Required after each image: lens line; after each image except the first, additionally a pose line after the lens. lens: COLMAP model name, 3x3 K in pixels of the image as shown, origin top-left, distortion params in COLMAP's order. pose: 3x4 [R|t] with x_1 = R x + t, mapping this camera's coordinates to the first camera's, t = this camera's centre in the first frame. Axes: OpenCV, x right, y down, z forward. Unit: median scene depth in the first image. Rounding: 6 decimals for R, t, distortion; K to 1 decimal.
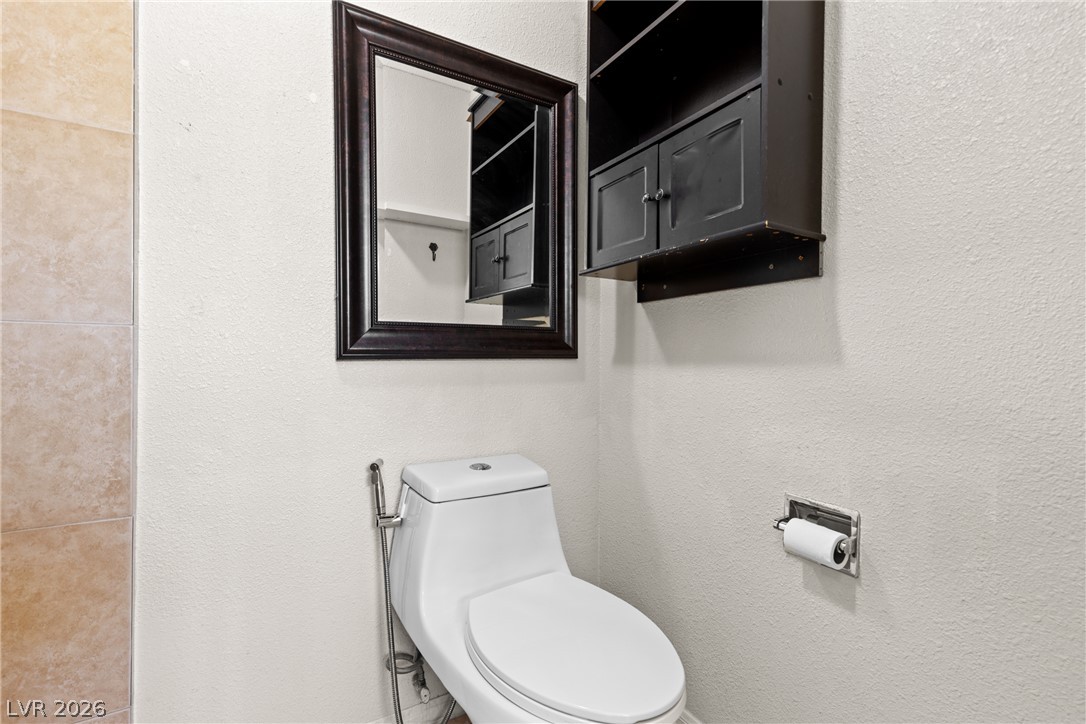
lens RADIAL K [[488.2, 0, 542.6], [0, 488.2, 364.0], [0, 0, 1]] dist [0.011162, -0.001309]
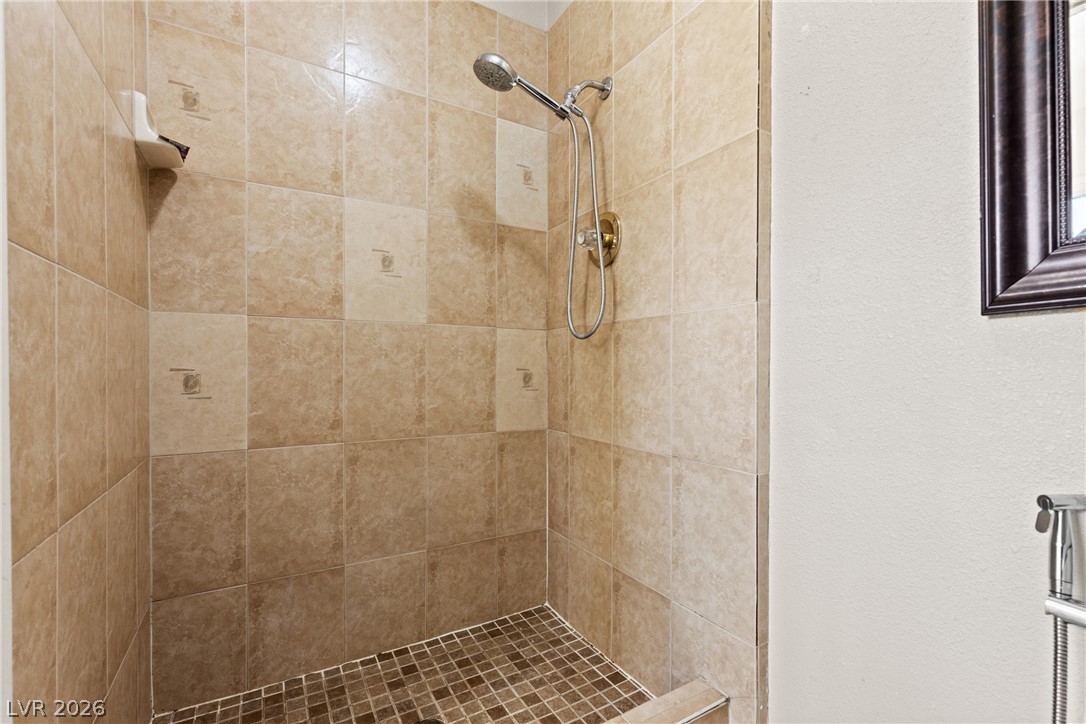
lens RADIAL K [[488.2, 0, 544.6], [0, 488.2, 366.8], [0, 0, 1]] dist [0.011162, -0.001309]
pose [[-0.008271, -0.008090, -0.999933, 0.281924], [-0.001909, 0.999966, -0.008074, 0.080286], [0.999964, 0.001842, -0.008286, 0.552529]]
